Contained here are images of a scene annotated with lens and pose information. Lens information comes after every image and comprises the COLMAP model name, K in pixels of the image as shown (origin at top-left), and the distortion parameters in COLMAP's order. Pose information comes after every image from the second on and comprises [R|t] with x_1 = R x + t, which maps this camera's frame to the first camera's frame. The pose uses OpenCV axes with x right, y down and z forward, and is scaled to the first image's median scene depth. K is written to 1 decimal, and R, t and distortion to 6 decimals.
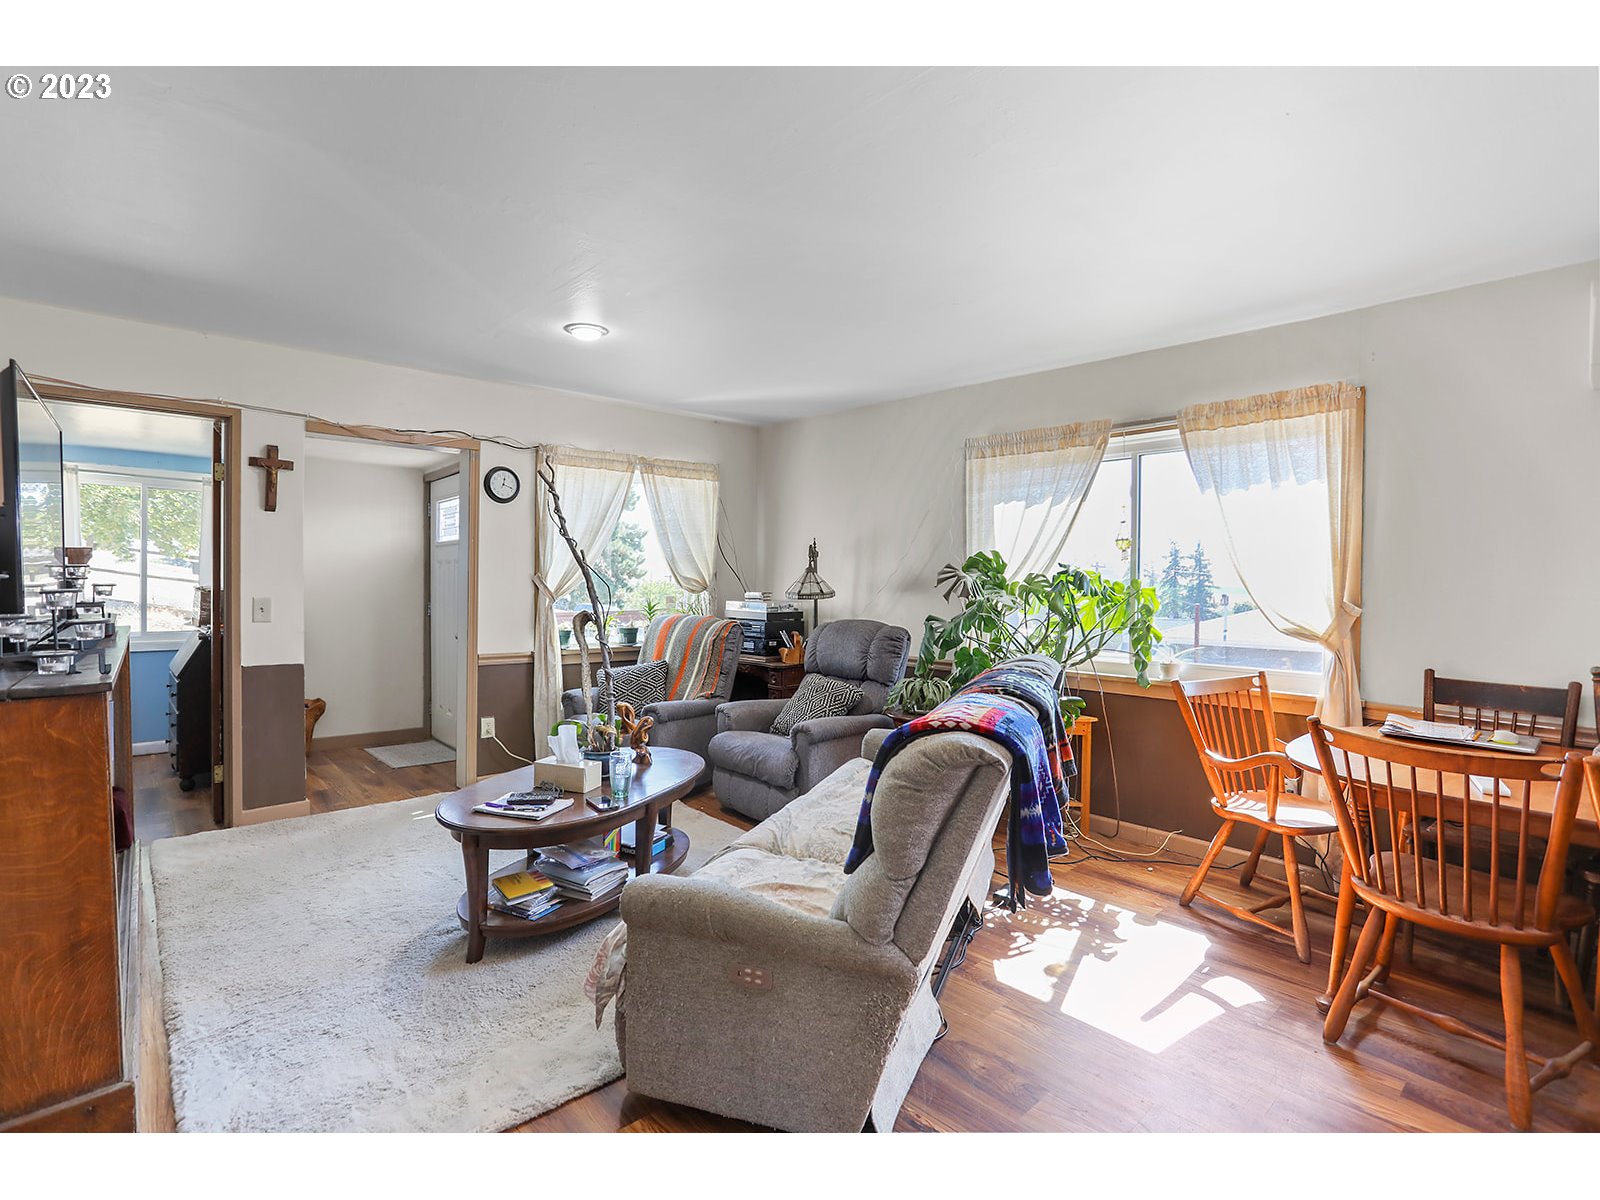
lens RADIAL K [[771.0, 0, 803.0], [0, 771.0, 590.0], [0, 0, 1]] dist [-0.058631, 0.030934]
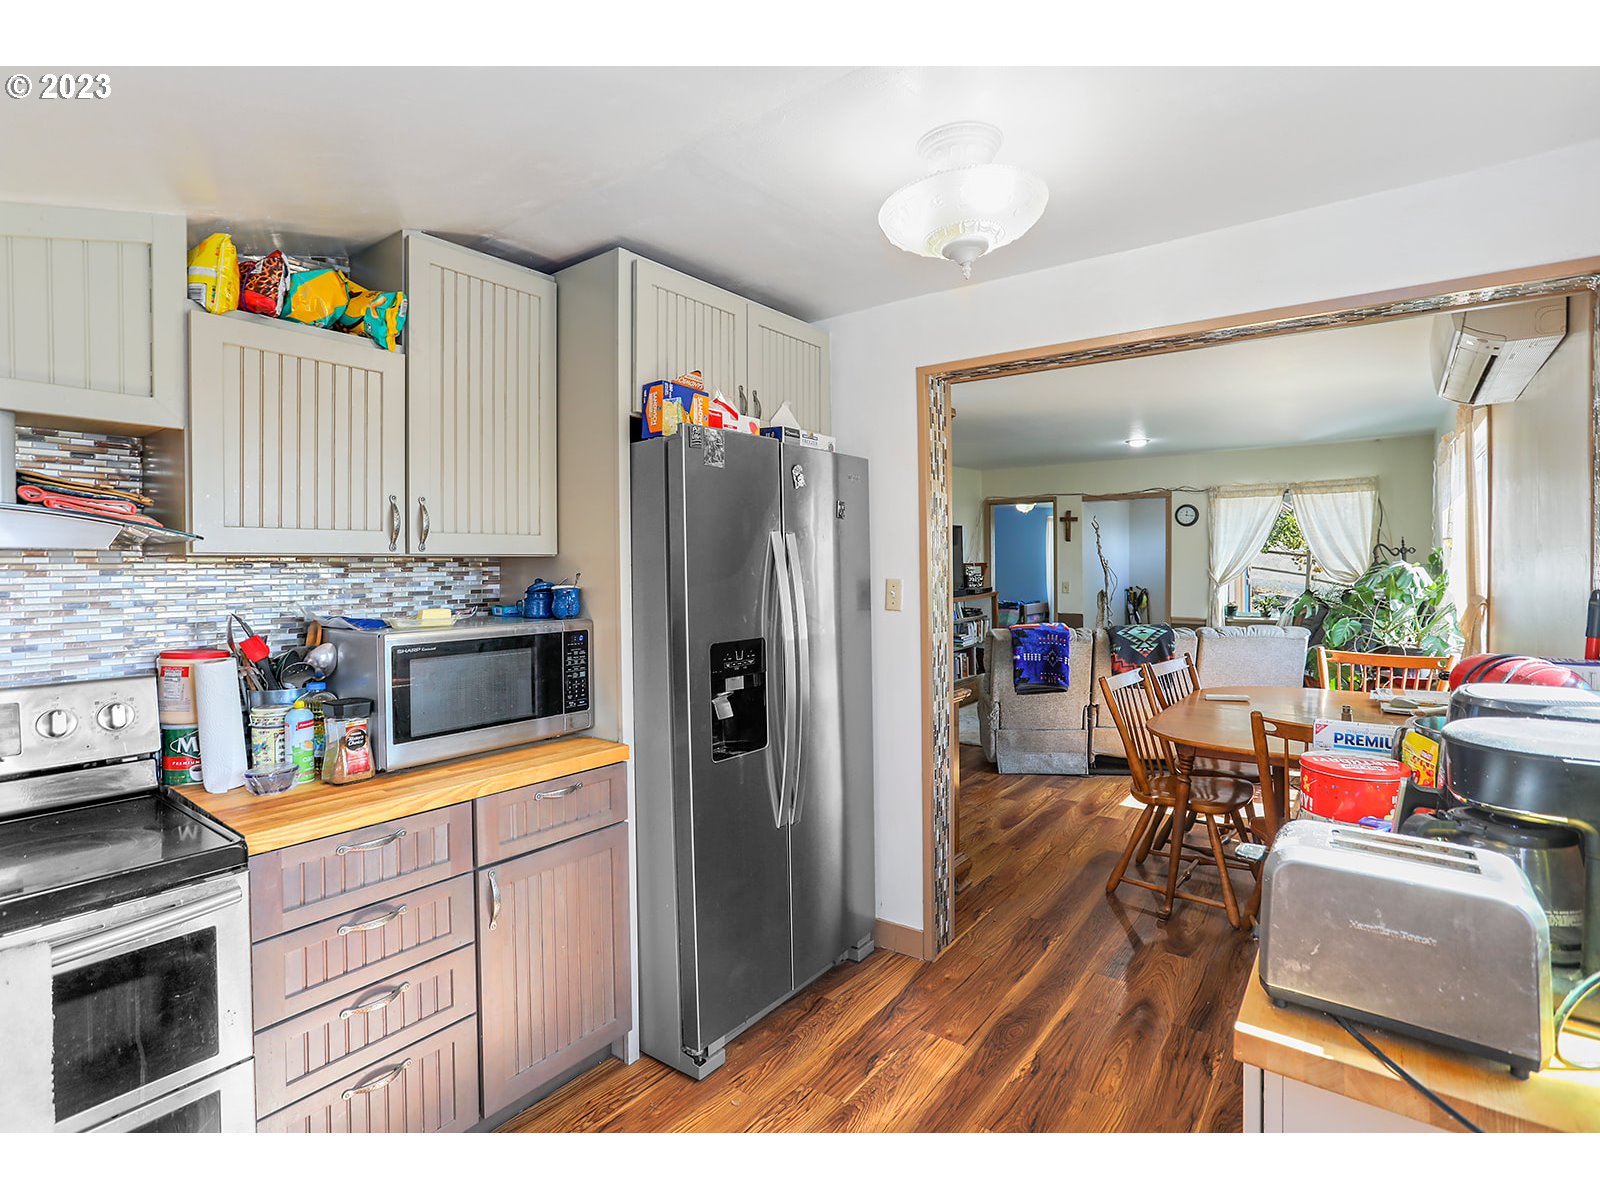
lens RADIAL K [[806.1, 0, 790.1], [0, 806.1, 556.4], [0, 0, 1]] dist [-0.000811, 0.000596]
pose [[0.184847, -0.019565, -0.982573, 1.252170], [-0.004989, 0.999770, -0.020846, -0.009233], [0.982755, 0.008755, 0.184707, -0.177585]]
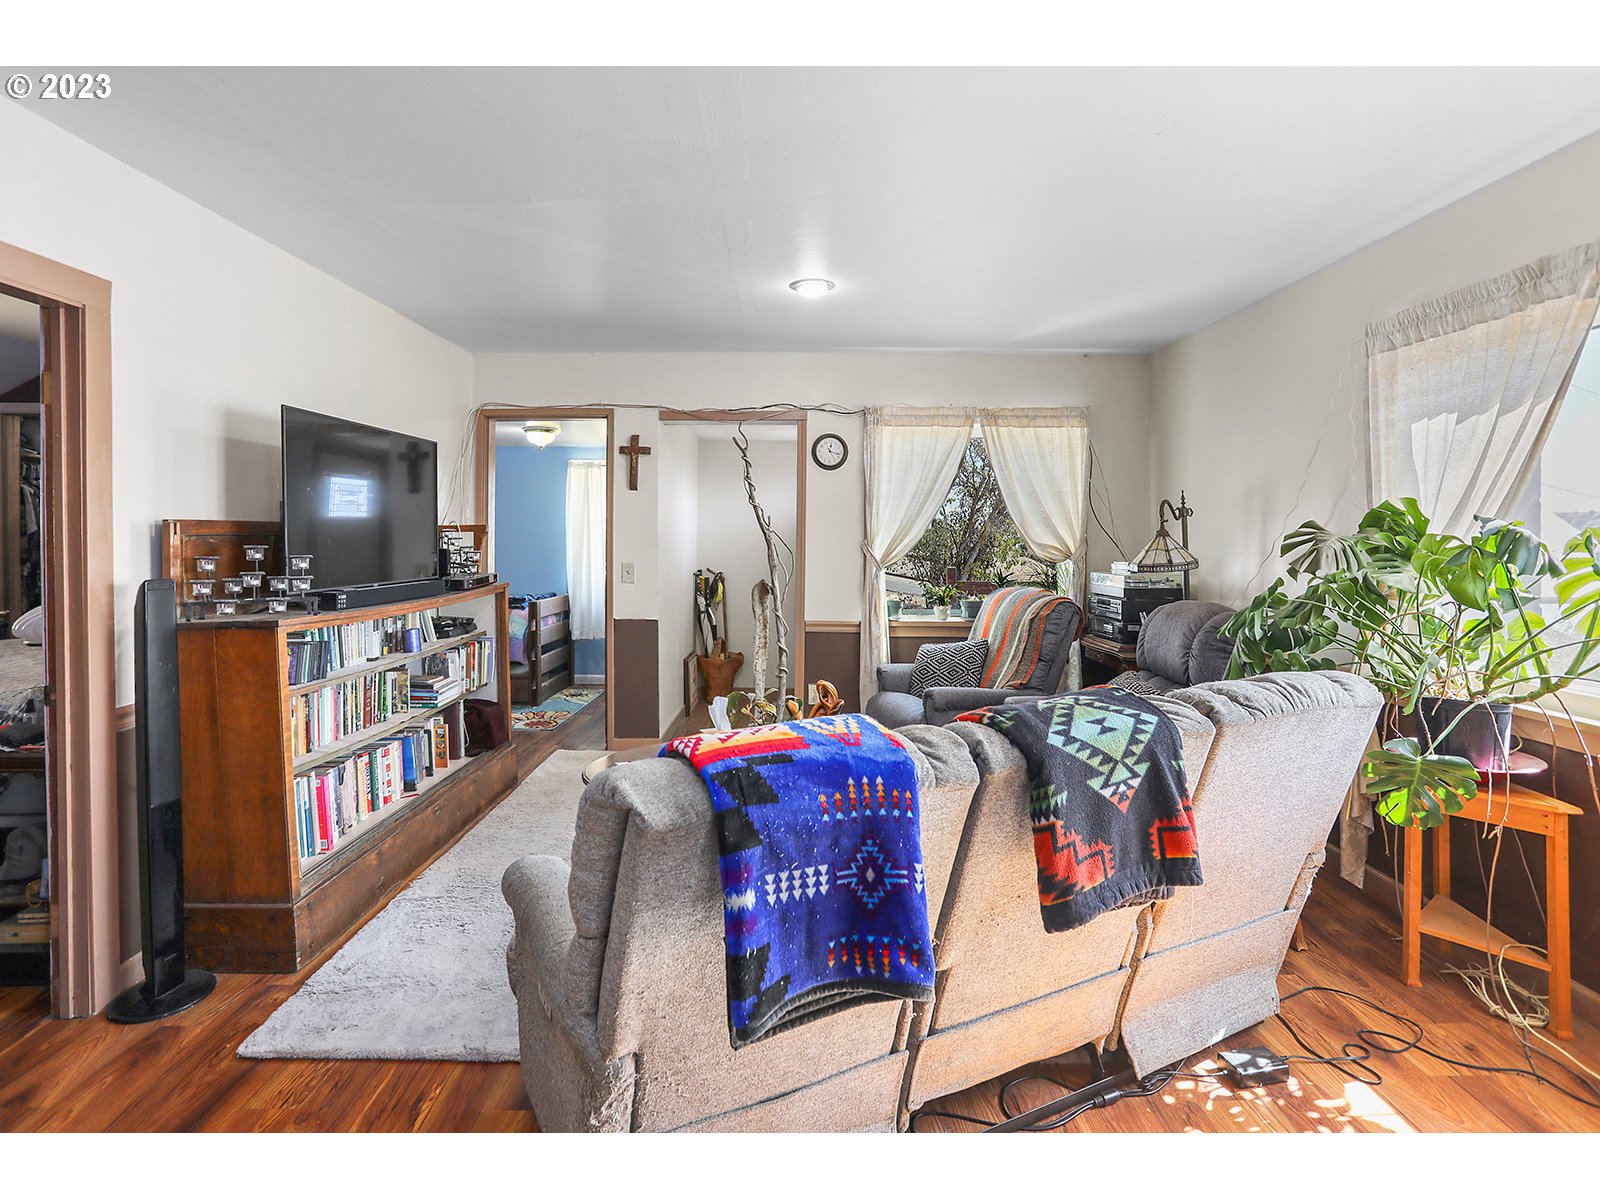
lens RADIAL K [[802.0, 0, 784.2], [0, 802.0, 550.2], [0, 0, 1]] dist [-0.050454, 0.001323]
pose [[0.740162, -0.000337, -0.672428, 0.288132], [-0.006624, 0.999948, -0.007792, -0.001215], [0.672396, 0.010221, 0.740121, 0.201214]]
